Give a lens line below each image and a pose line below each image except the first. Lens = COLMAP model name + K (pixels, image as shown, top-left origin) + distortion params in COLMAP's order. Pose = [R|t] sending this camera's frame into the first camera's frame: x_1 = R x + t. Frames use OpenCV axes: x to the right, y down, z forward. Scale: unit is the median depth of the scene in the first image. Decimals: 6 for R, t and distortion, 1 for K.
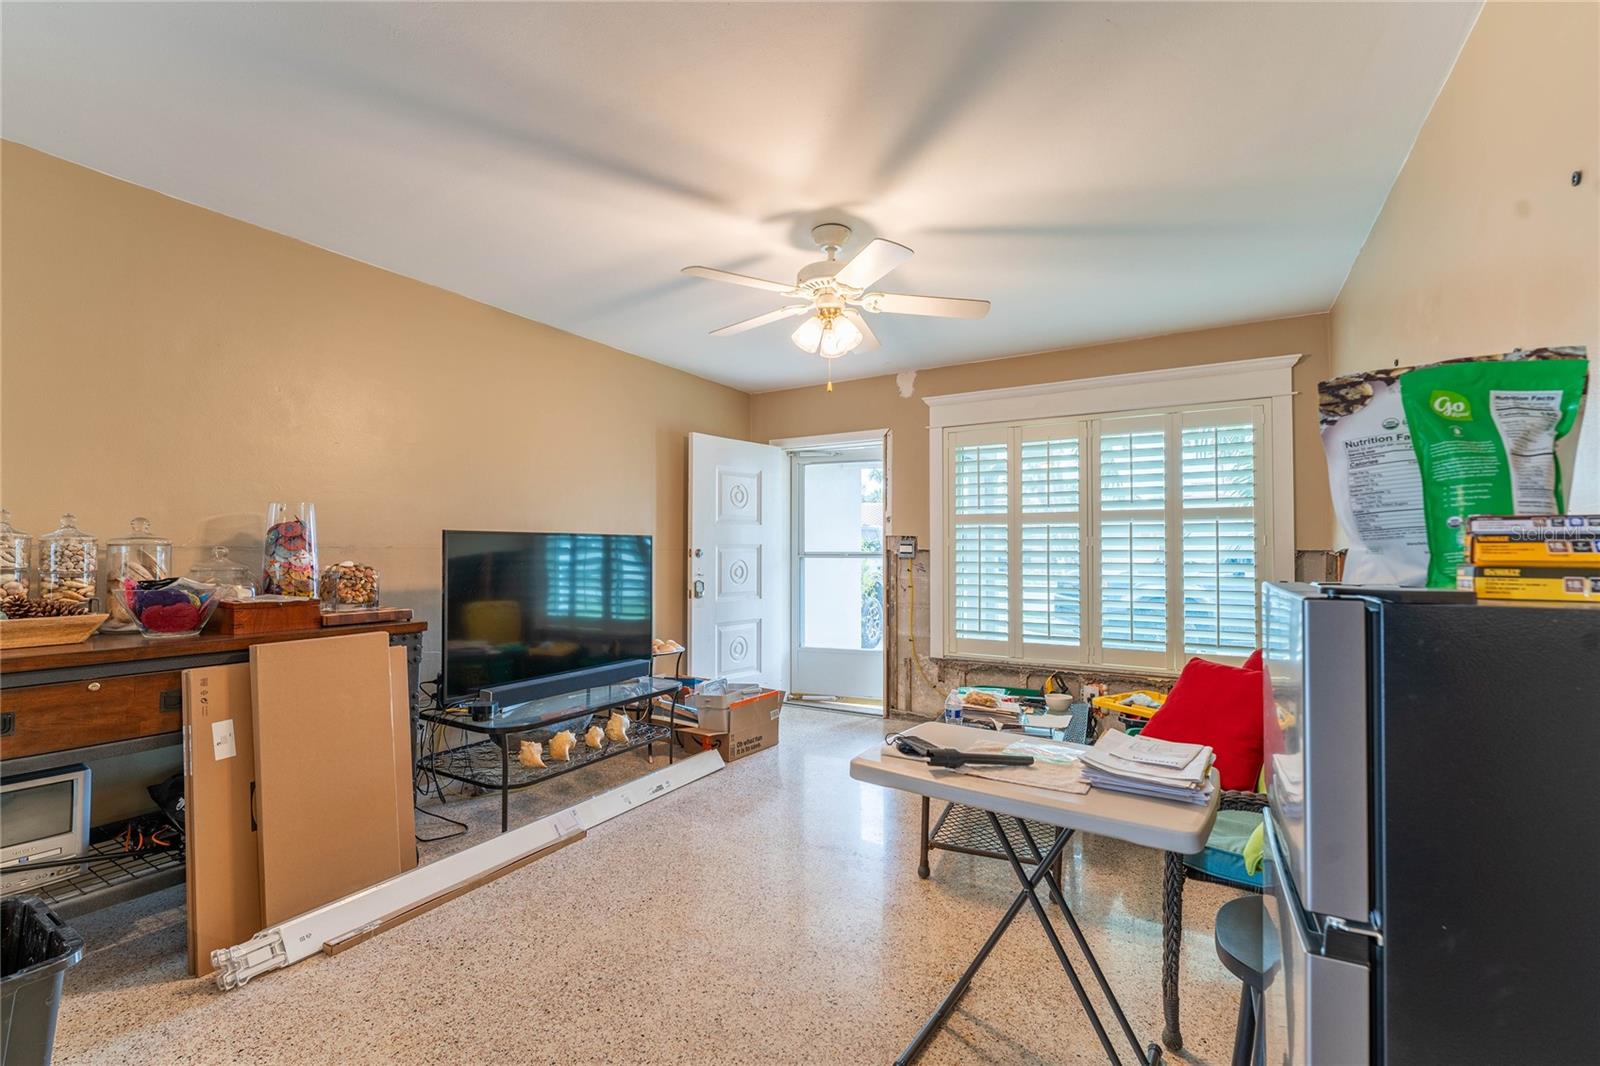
lens RADIAL K [[688.3, 0, 805.1], [0, 688.3, 537.0], [0, 0, 1]] dist [-0.000888, 0.000358]
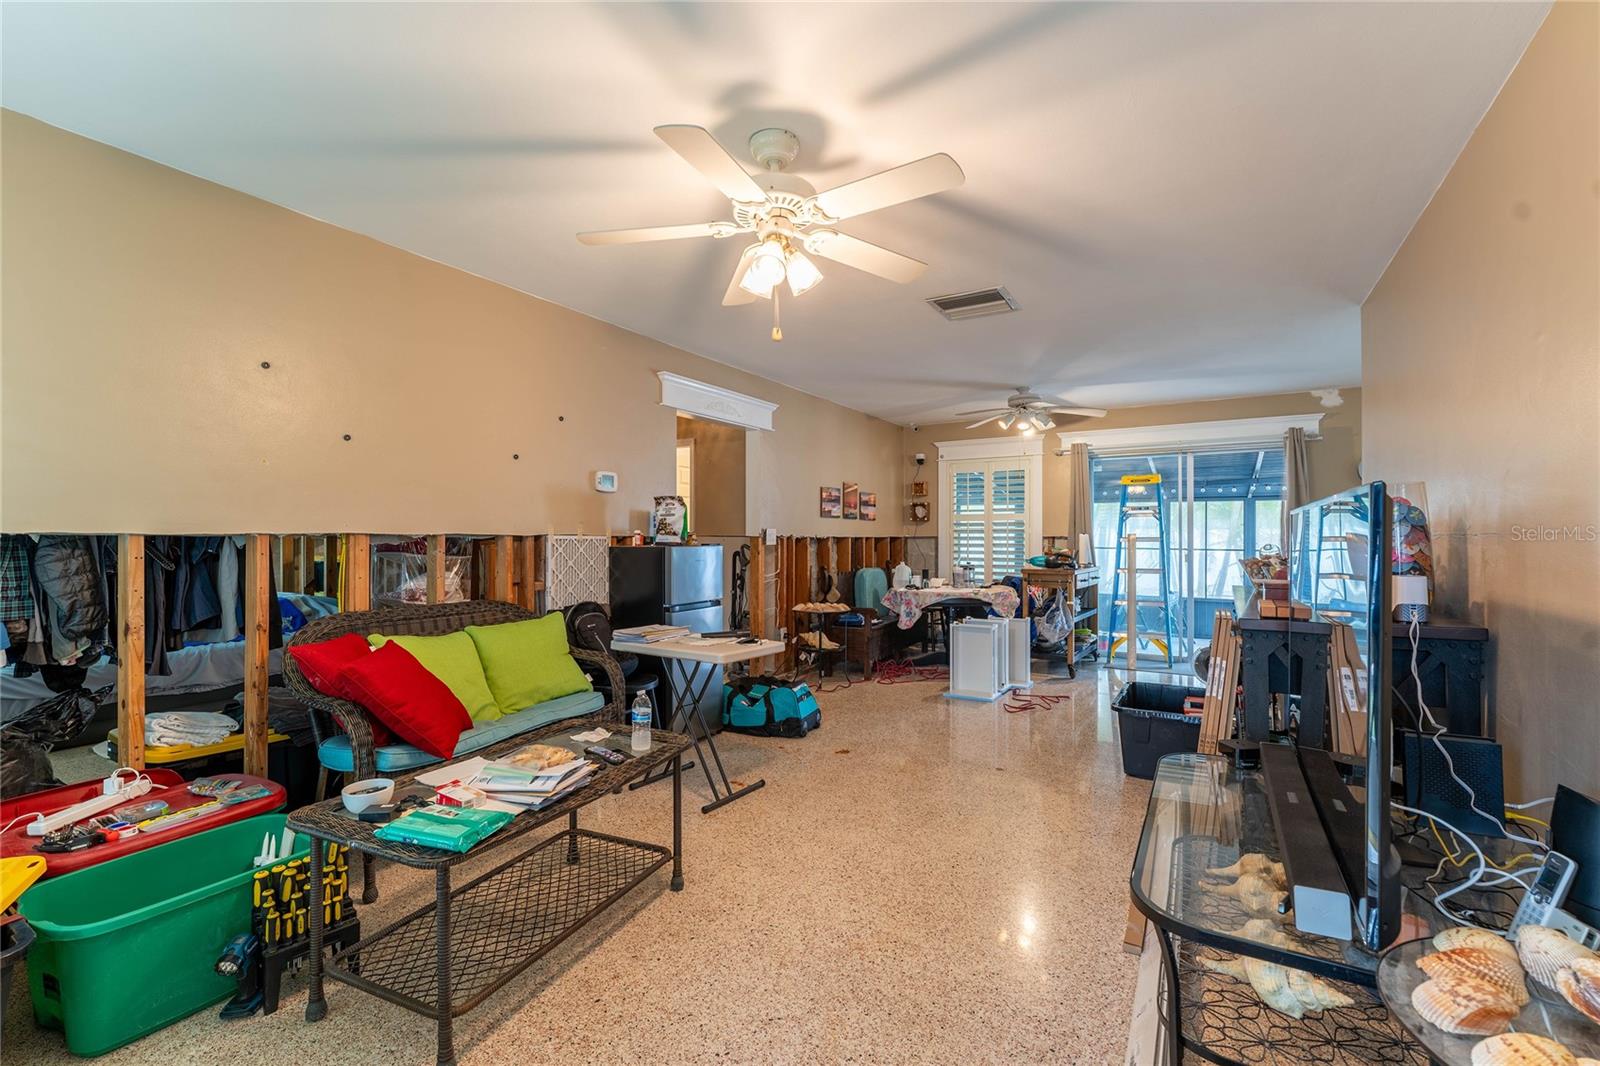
lens RADIAL K [[688.3, 0, 798.6], [0, 688.3, 534.4], [0, 0, 1]] dist [-0.000888, 0.000358]
pose [[-0.999942, -0.000246, 0.010780, 0.001007], [-0.000465, 0.999793, -0.020341, 0.018528], [-0.010773, -0.020345, -0.999735, 1.038114]]
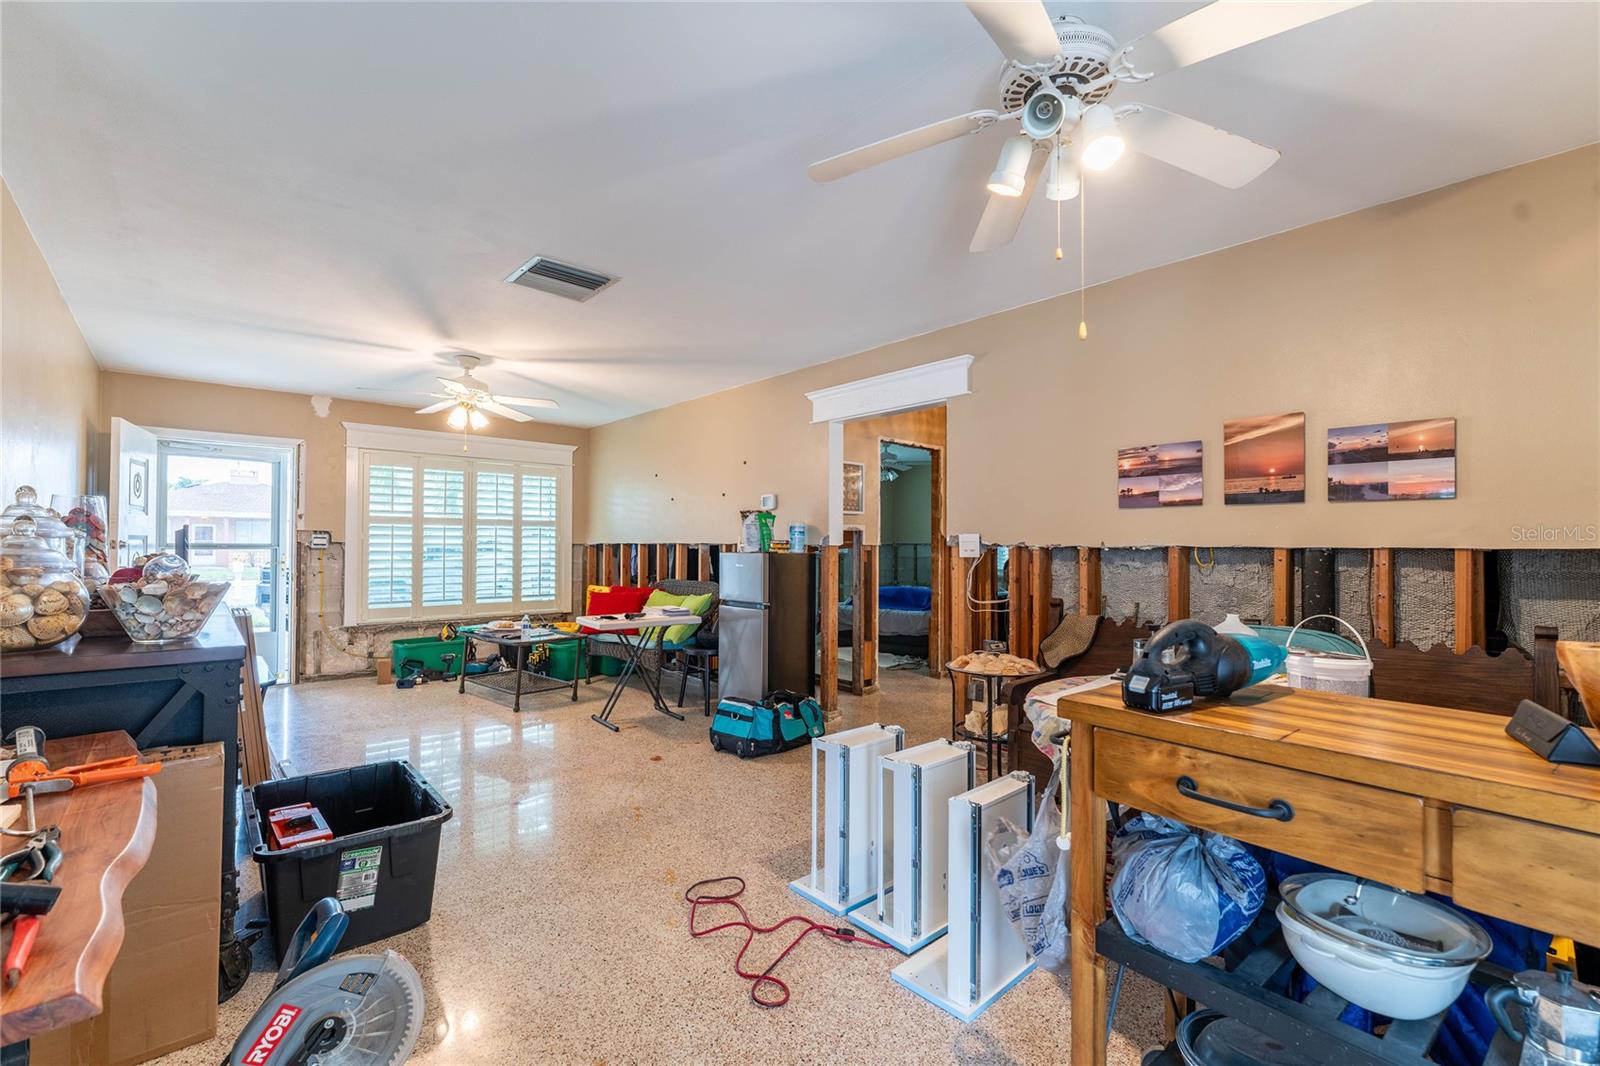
lens RADIAL K [[688.3, 0, 796.2], [0, 688.3, 539.8], [0, 0, 1]] dist [-0.000888, 0.000358]
pose [[0.311153, 0.009517, 0.950312, -0.769232], [-0.022730, 0.999738, -0.002570, -0.001524], [-0.950088, -0.020800, 0.311288, -0.187340]]
